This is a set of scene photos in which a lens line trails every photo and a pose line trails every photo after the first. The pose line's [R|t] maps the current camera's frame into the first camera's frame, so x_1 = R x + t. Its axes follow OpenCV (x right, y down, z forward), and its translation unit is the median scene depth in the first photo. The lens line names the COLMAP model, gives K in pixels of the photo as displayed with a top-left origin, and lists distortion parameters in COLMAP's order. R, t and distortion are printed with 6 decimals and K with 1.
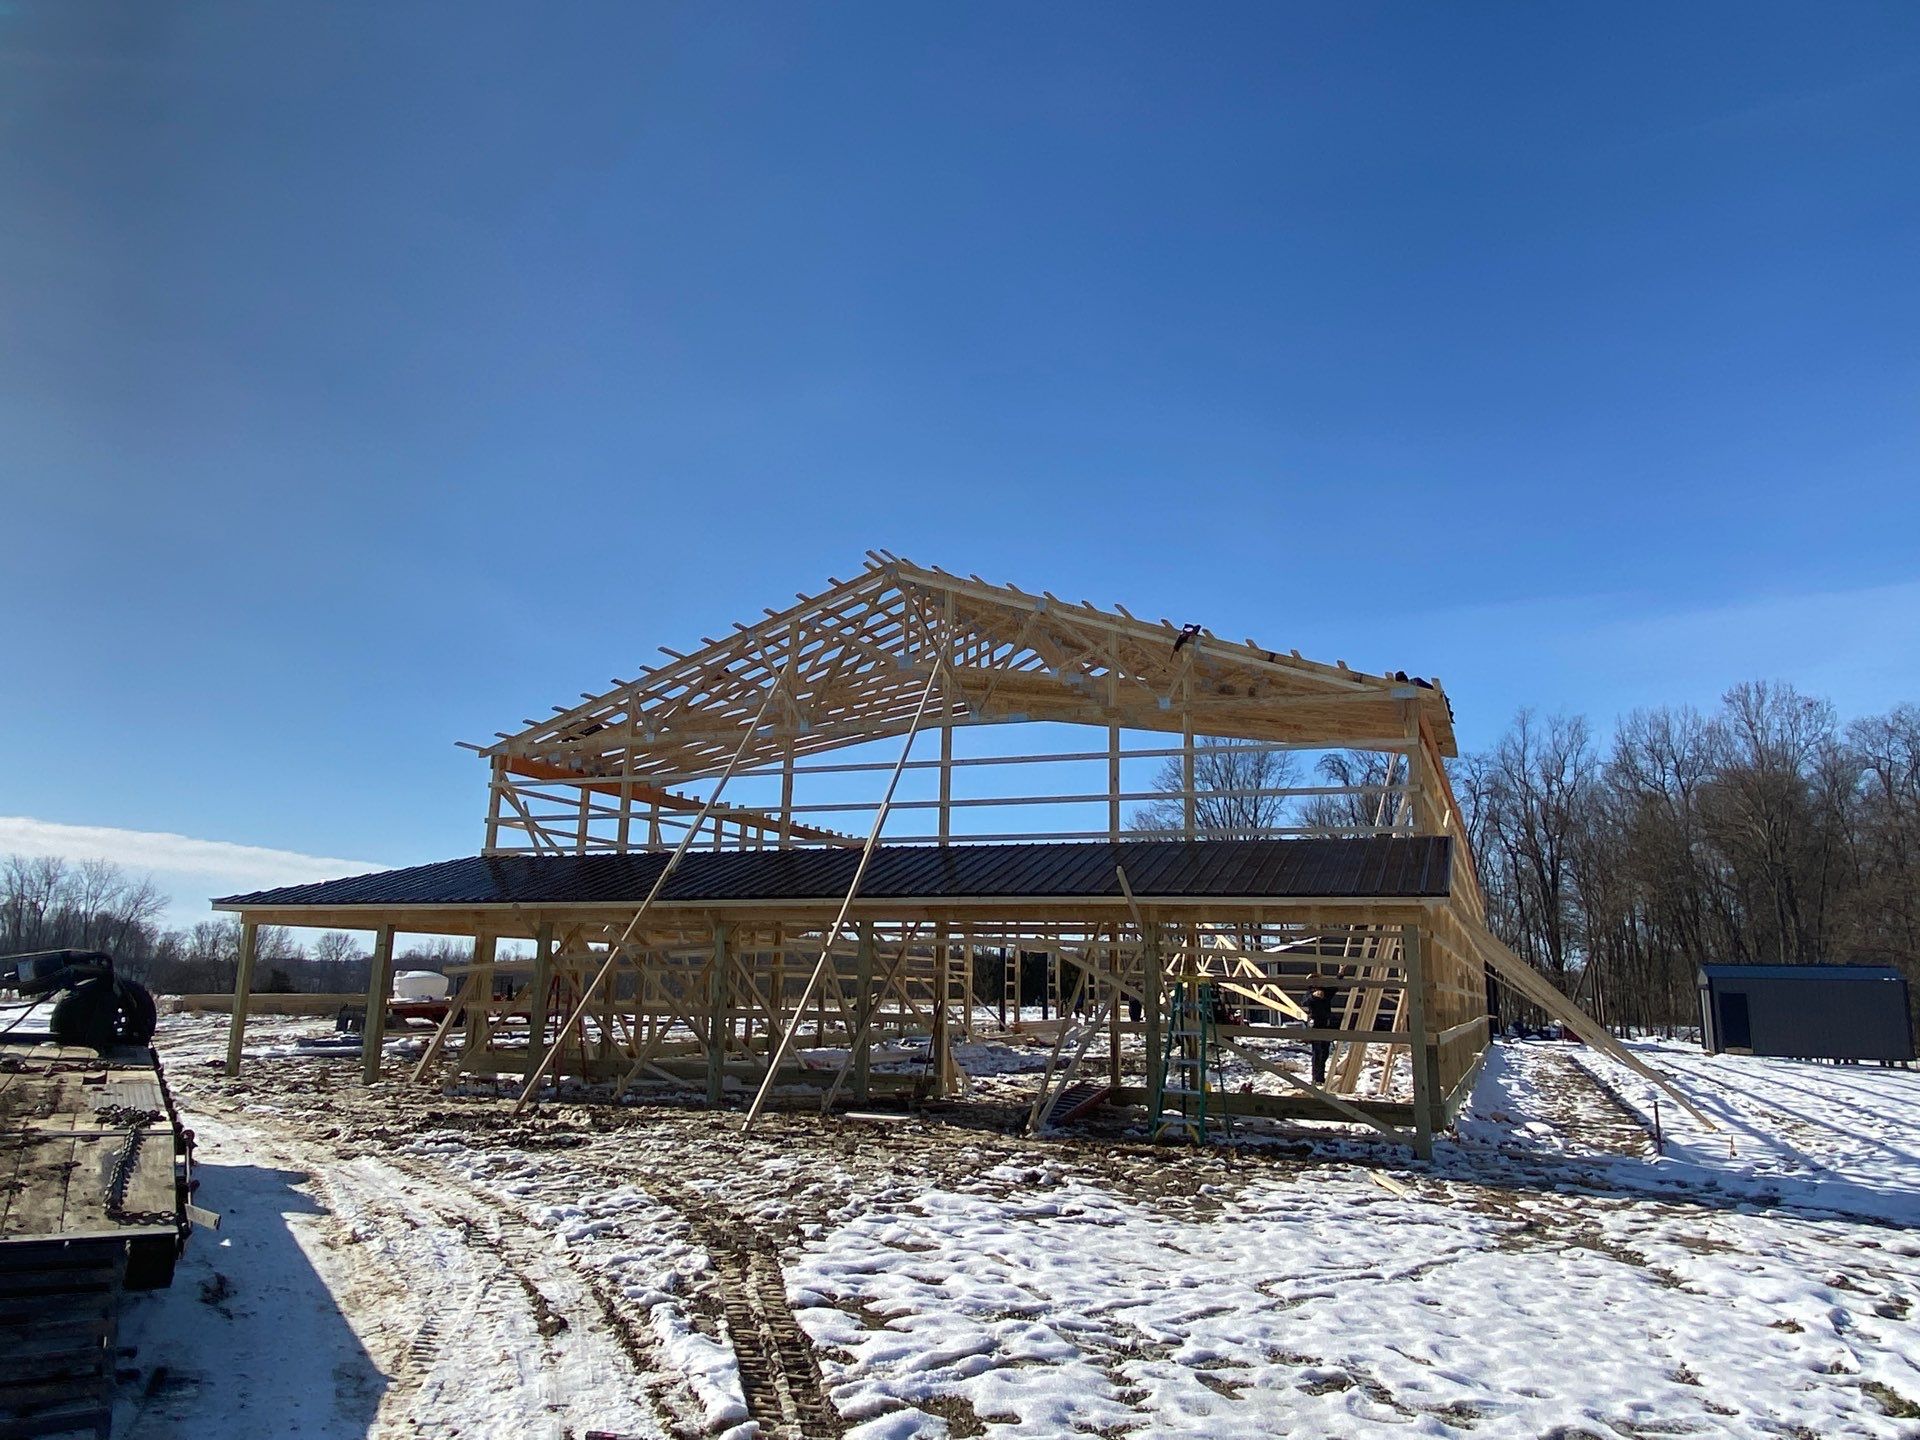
lens RADIAL K [[1436.8, 0, 947.1], [0, 1436.8, 694.0], [0, 0, 1]] dist [0.076295, -0.101780]
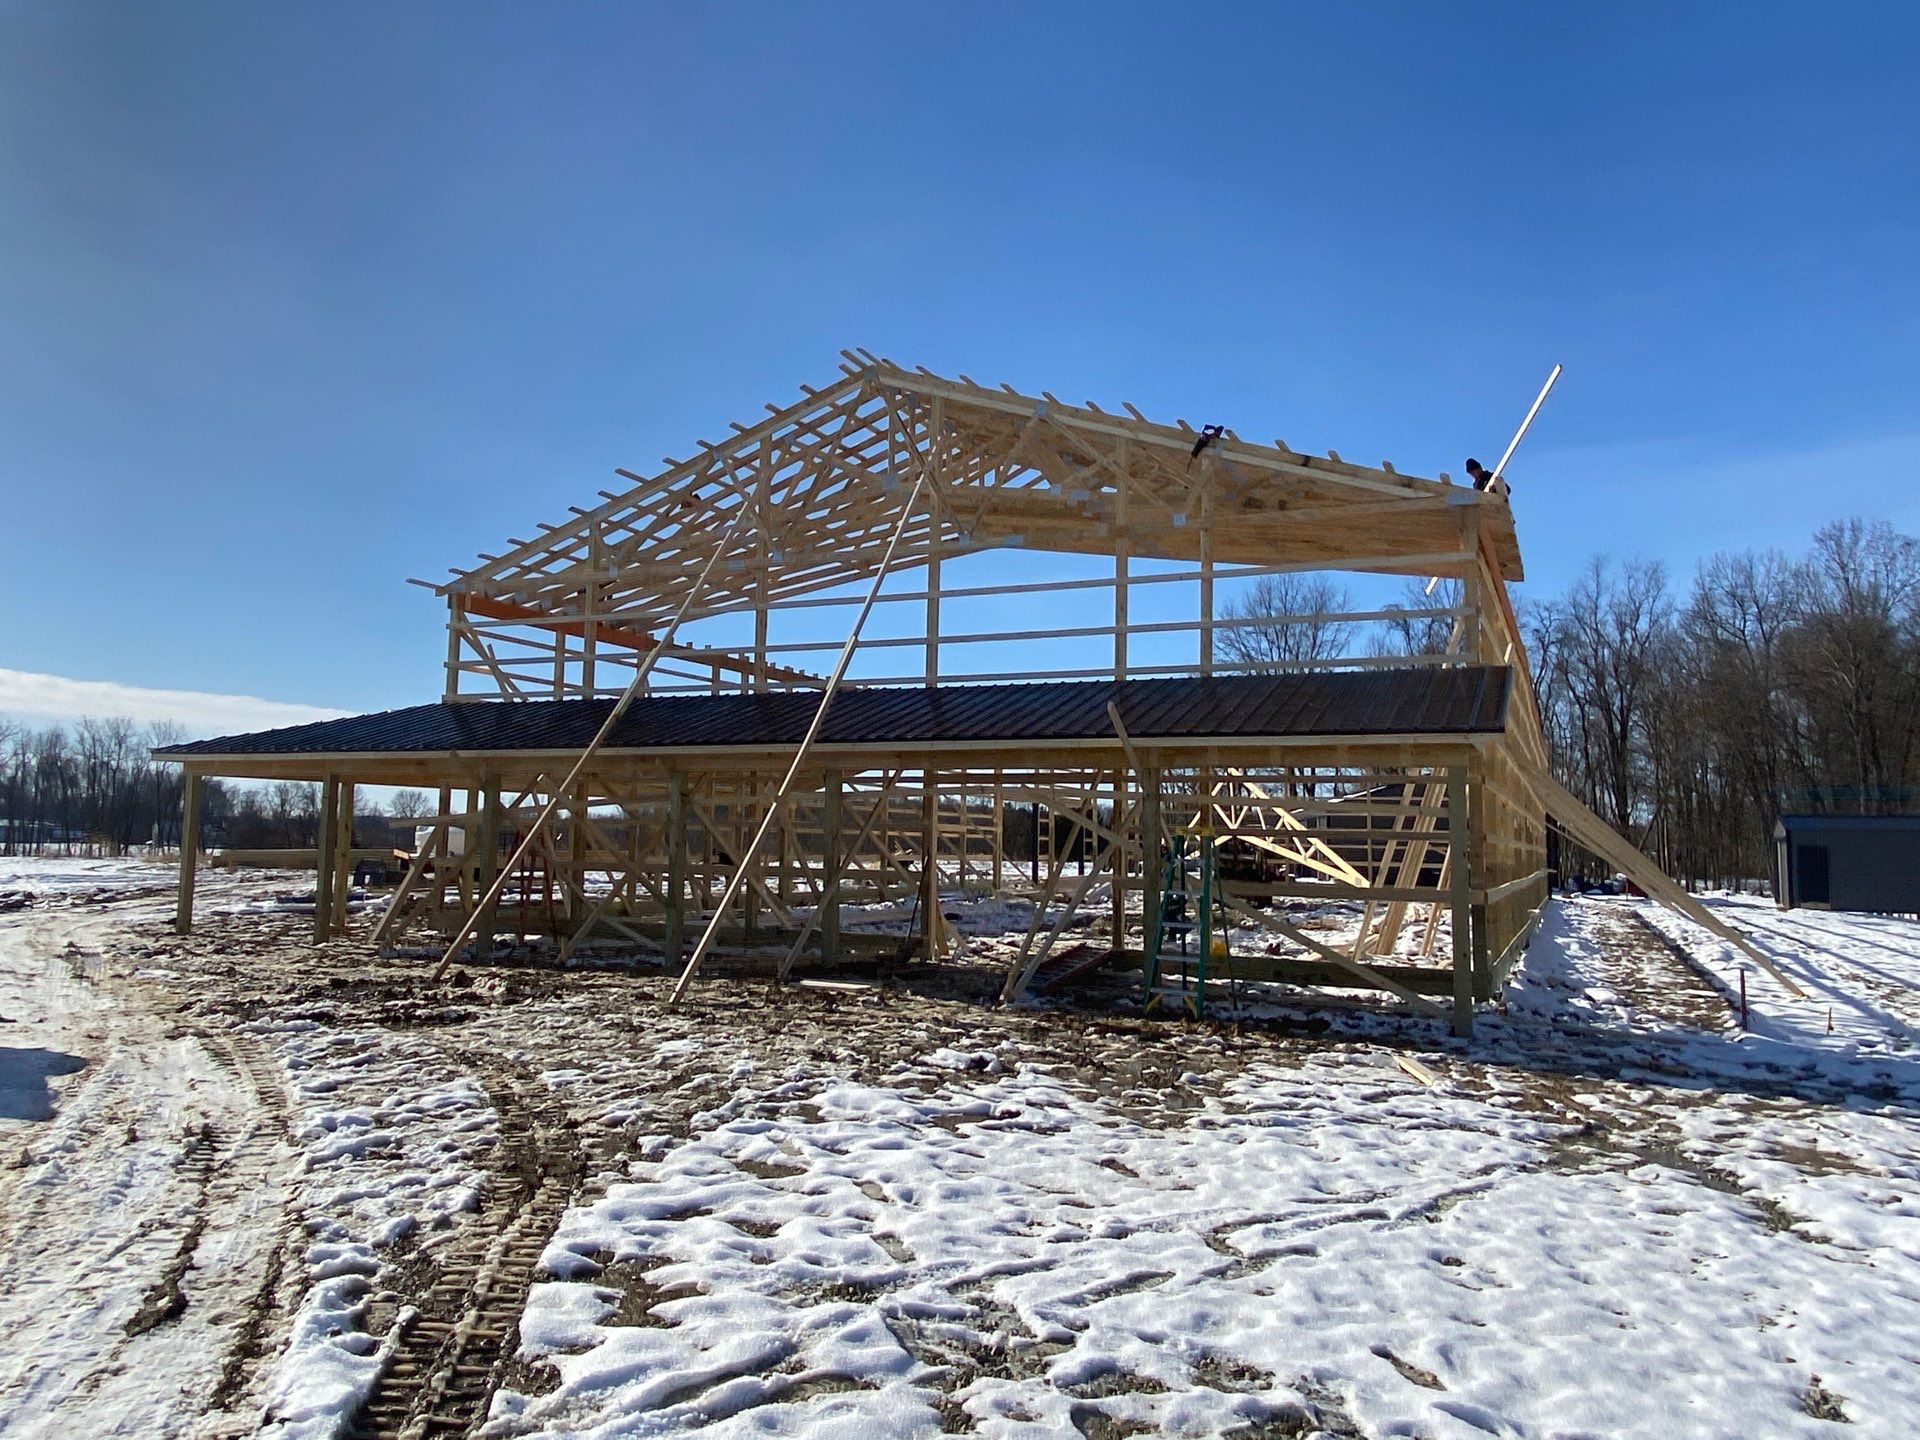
lens RADIAL K [[1377.3, 0, 950.5], [0, 1377.3, 732.7], [0, 0, 1]] dist [0.072485, -0.100289]
pose [[0.998512, -0.005983, -0.054202, 0.067321], [0.012458, 0.992706, 0.119913, 0.037682], [0.053090, -0.120410, 0.991304, 0.179632]]
